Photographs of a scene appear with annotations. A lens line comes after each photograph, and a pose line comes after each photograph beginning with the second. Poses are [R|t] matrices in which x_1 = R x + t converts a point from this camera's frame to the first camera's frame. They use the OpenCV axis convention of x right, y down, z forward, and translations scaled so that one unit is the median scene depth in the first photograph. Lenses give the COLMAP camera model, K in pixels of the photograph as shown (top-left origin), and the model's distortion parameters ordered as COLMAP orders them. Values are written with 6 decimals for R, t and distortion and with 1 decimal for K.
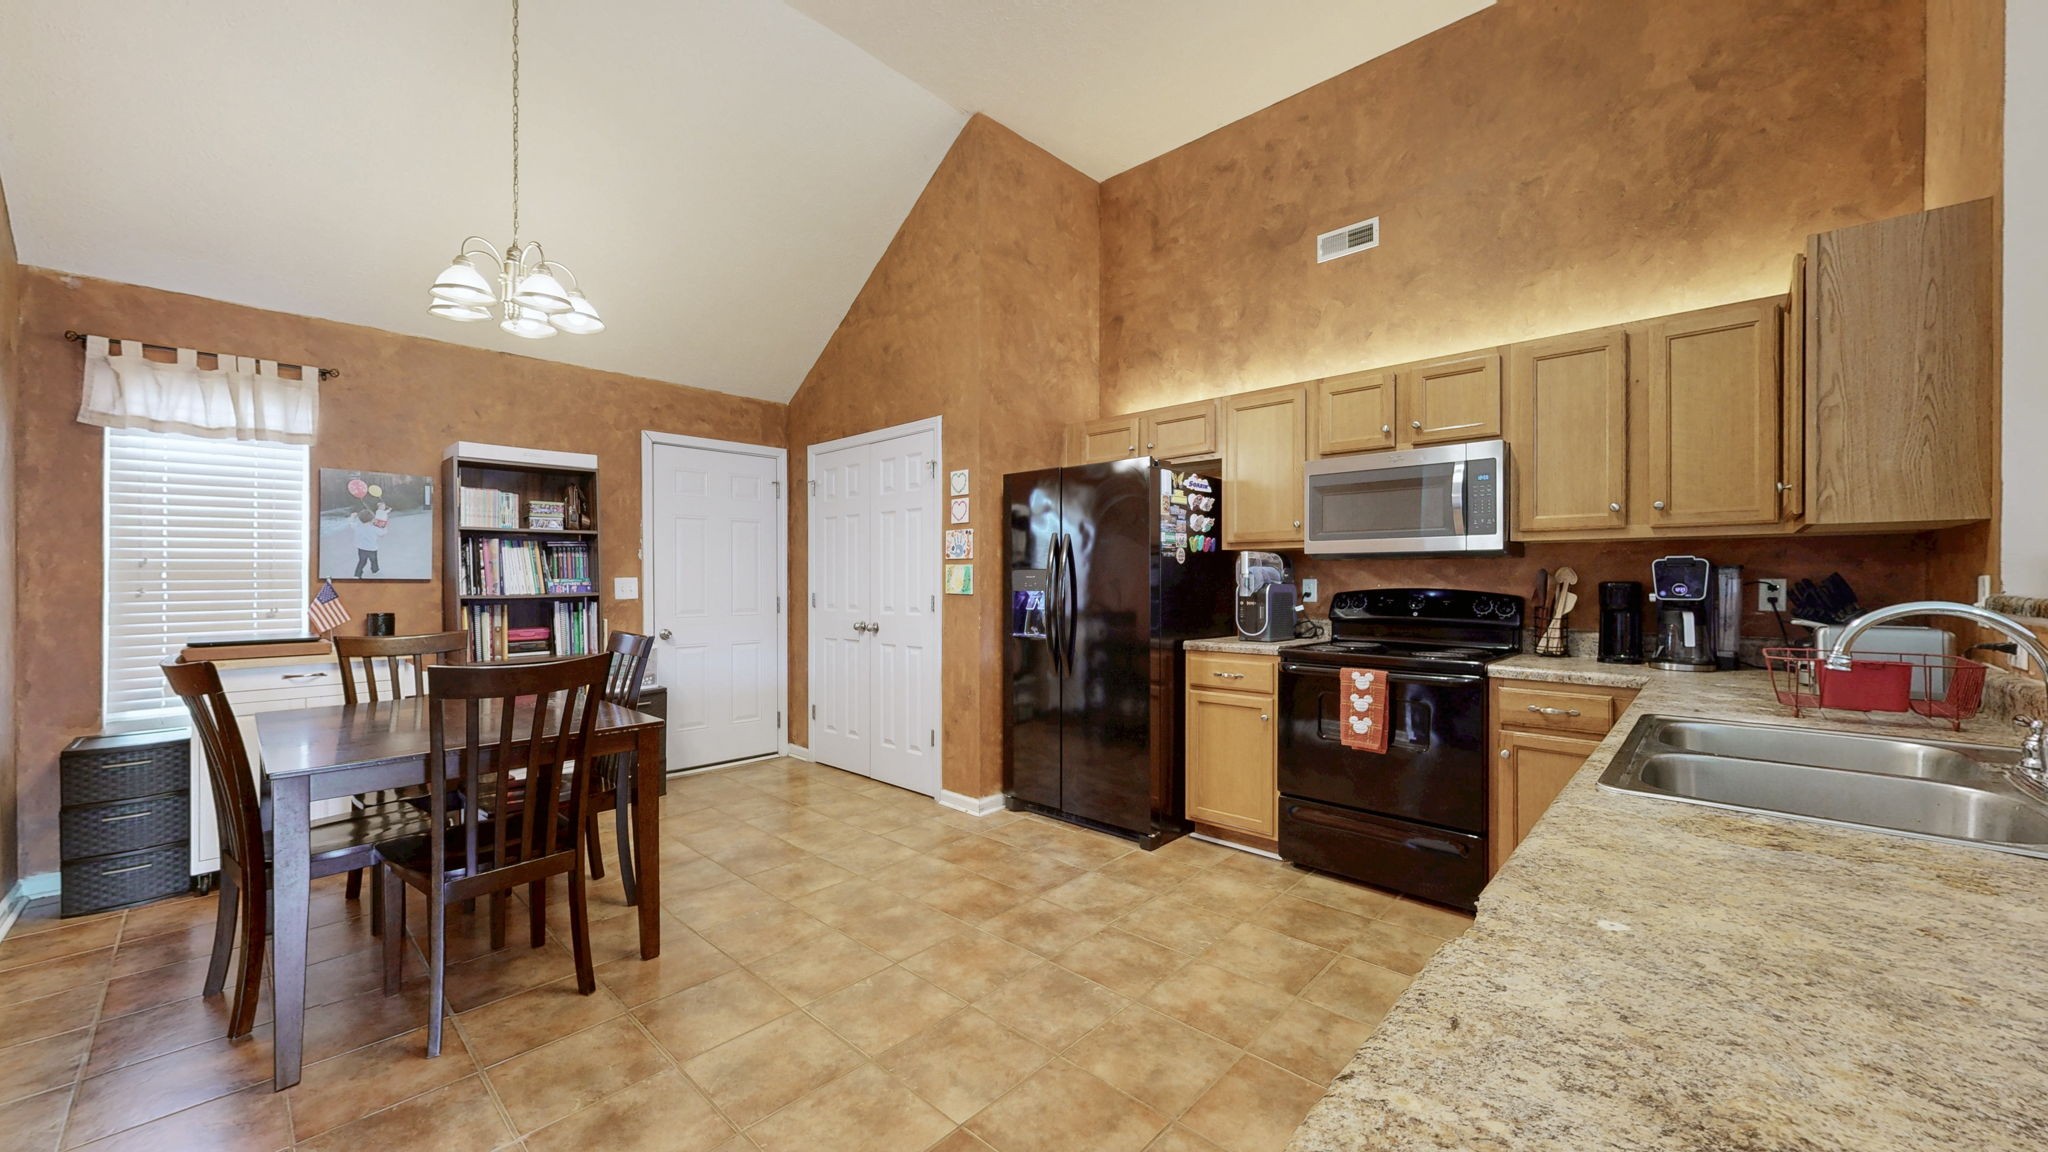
lens RADIAL K [[751.1, 0, 1024.0], [0, 751.1, 576.0], [0, 0, 1]] dist [0.000033, -0.000071]
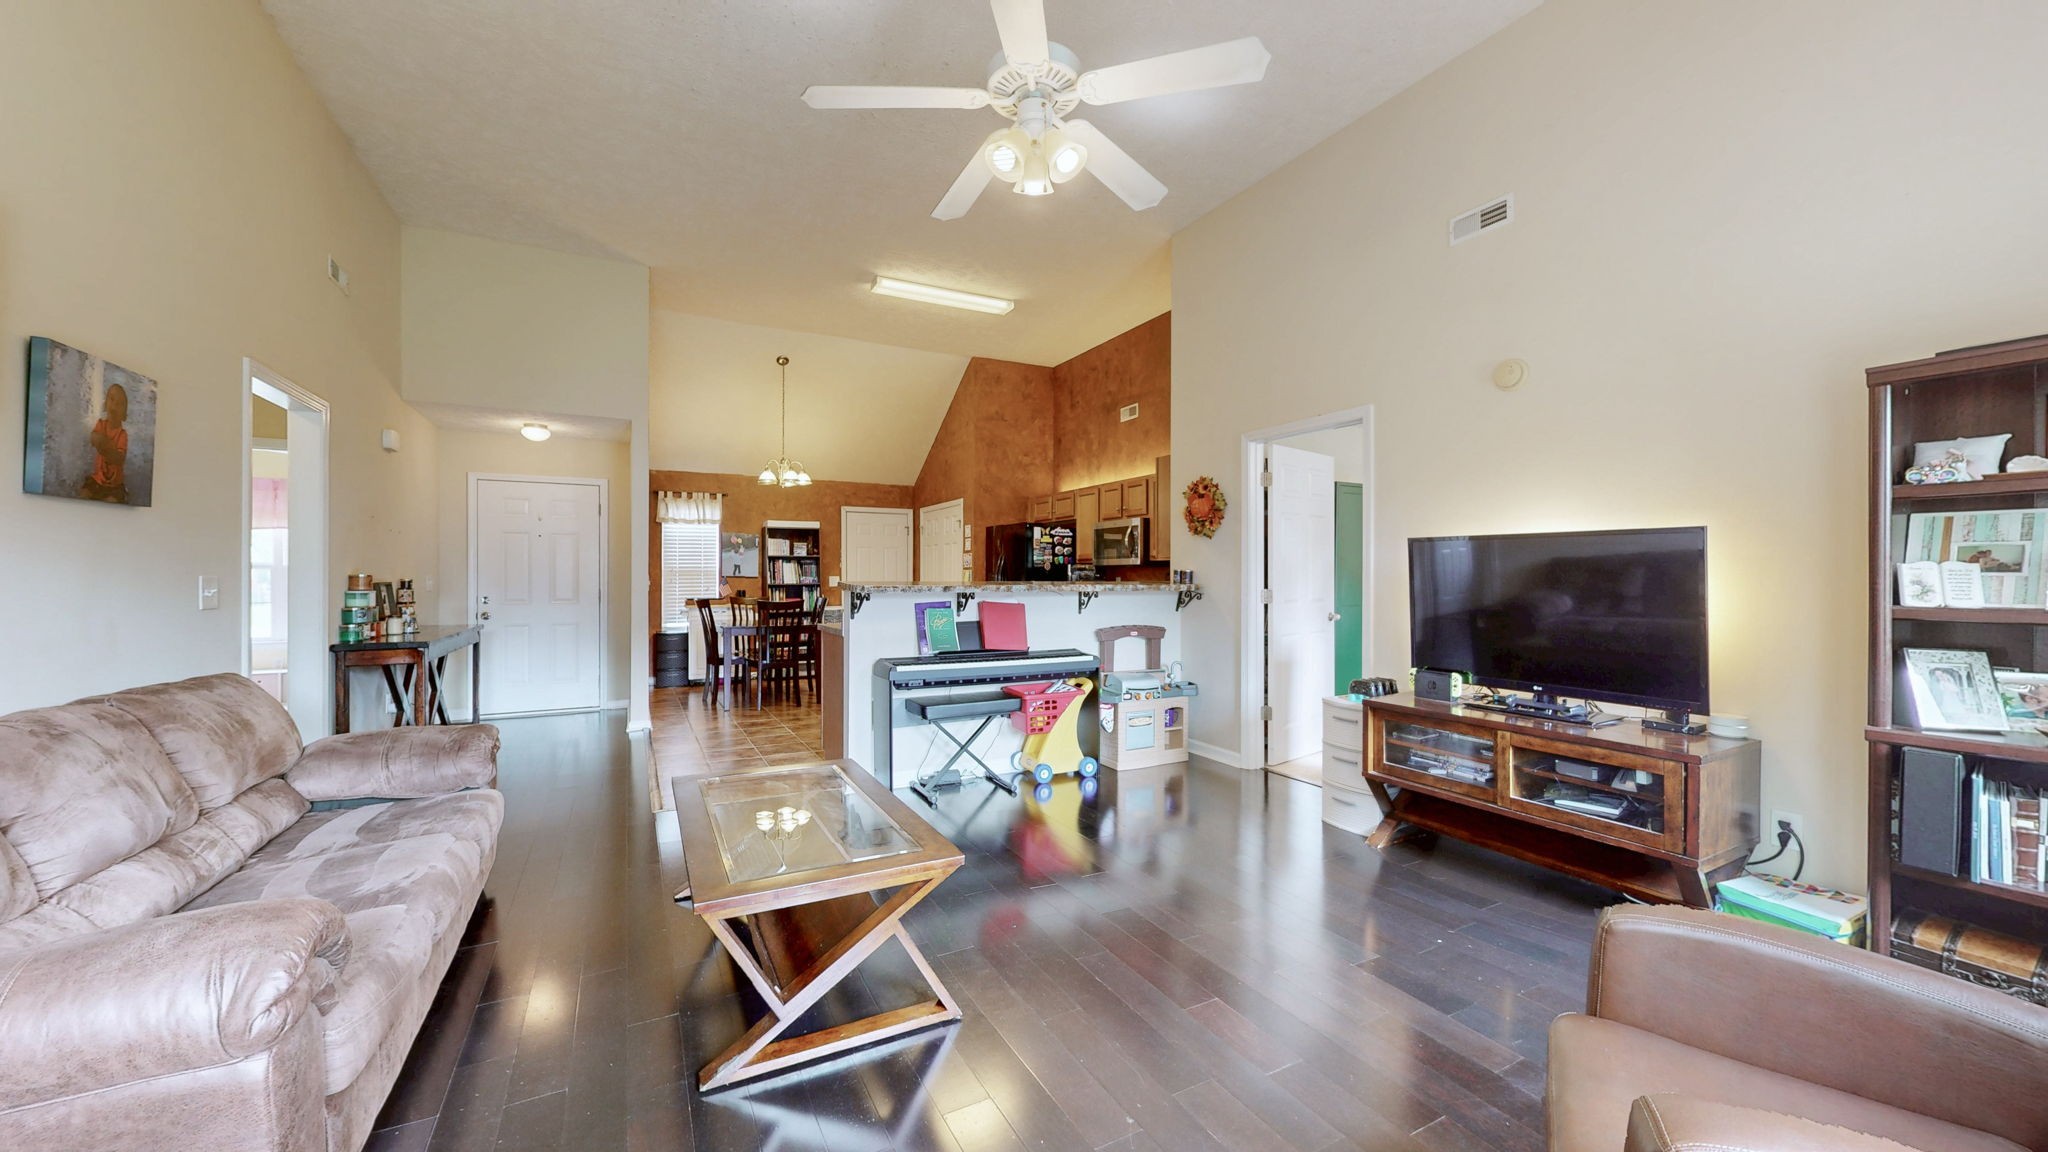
lens RADIAL K [[751.1, 0, 1024.0], [0, 751.1, 576.0], [0, 0, 1]] dist [0.000033, -0.000071]
pose [[0.946619, 0.001462, -0.322352, 0.865243], [-0.001372, 0.999999, 0.000505, 0.000208], [0.322352, -0.000036, 0.946620, -1.095834]]
